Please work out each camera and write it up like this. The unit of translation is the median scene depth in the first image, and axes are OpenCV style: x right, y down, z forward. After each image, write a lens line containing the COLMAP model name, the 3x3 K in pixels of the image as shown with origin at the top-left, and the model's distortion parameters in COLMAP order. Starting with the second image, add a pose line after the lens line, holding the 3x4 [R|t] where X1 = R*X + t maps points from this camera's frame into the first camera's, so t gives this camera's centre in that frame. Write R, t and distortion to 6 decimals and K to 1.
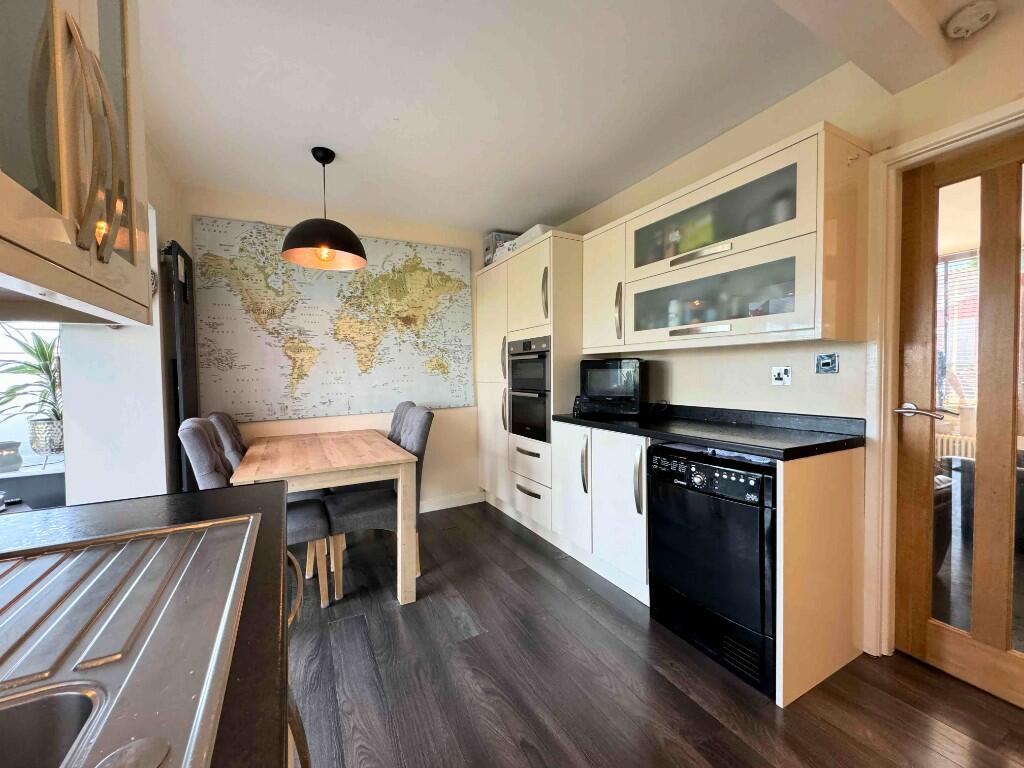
lens RADIAL K [[410.8, 0, 512.0], [0, 410.8, 384.0], [0, 0, 1]] dist [-0.000289, -0.000084]
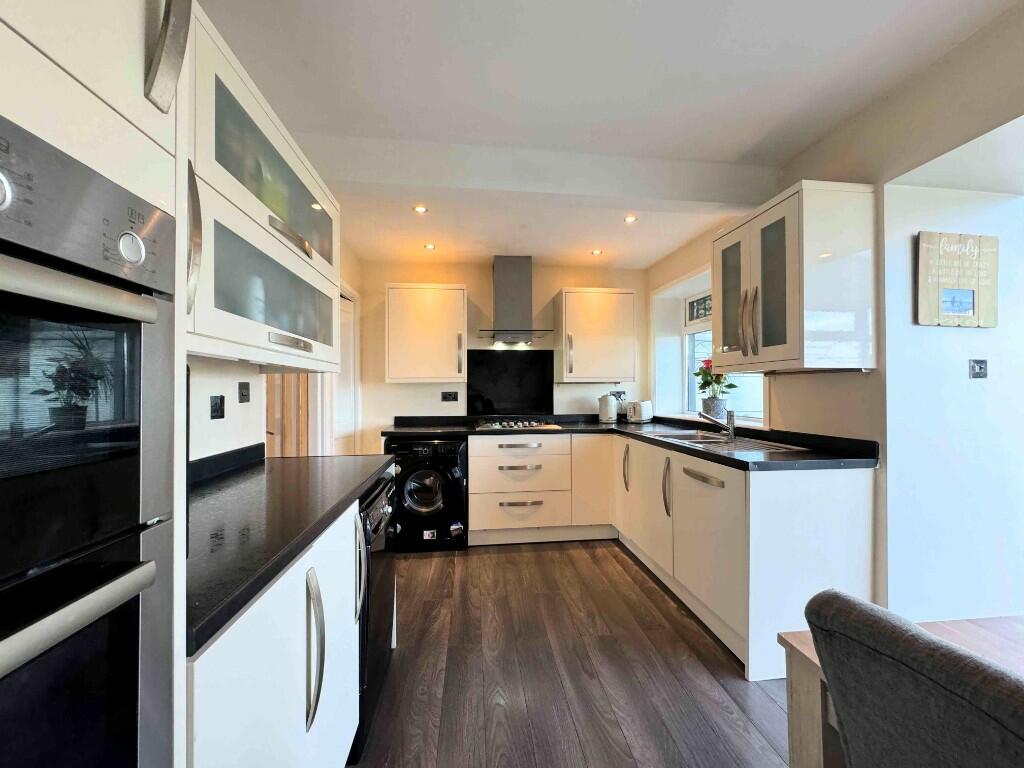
lens RADIAL K [[410.8, 0, 512.0], [0, 410.8, 384.0], [0, 0, 1]] dist [-0.000289, -0.000084]
pose [[-0.928620, 0.025413, 0.370161, -0.174593], [0.028855, 0.999577, 0.003765, -0.054009], [-0.369908, 0.014177, -0.928960, 1.640794]]
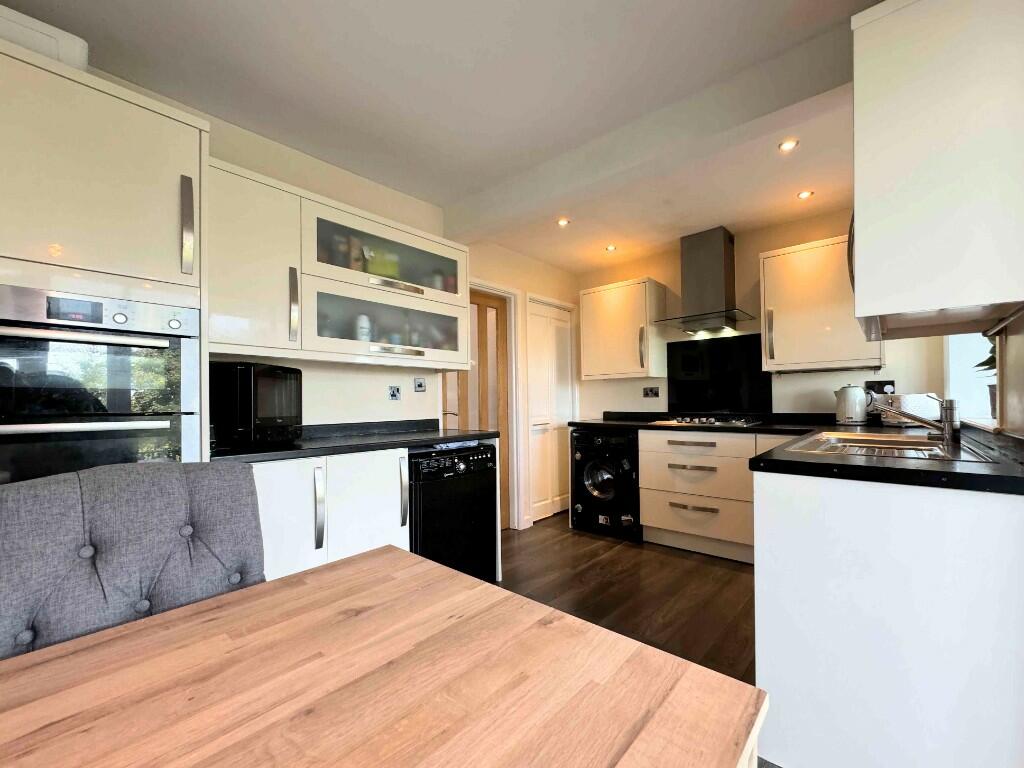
lens RADIAL K [[428.0, 0, 532.8], [0, 428.0, 398.4], [0, 0, 1]] dist [-0.000726, -0.000195]
pose [[-0.365549, 0.024245, 0.930476, -0.853091], [0.041663, 0.999085, -0.009665, 0.031429], [-0.929859, 0.035234, -0.366225, 1.177515]]
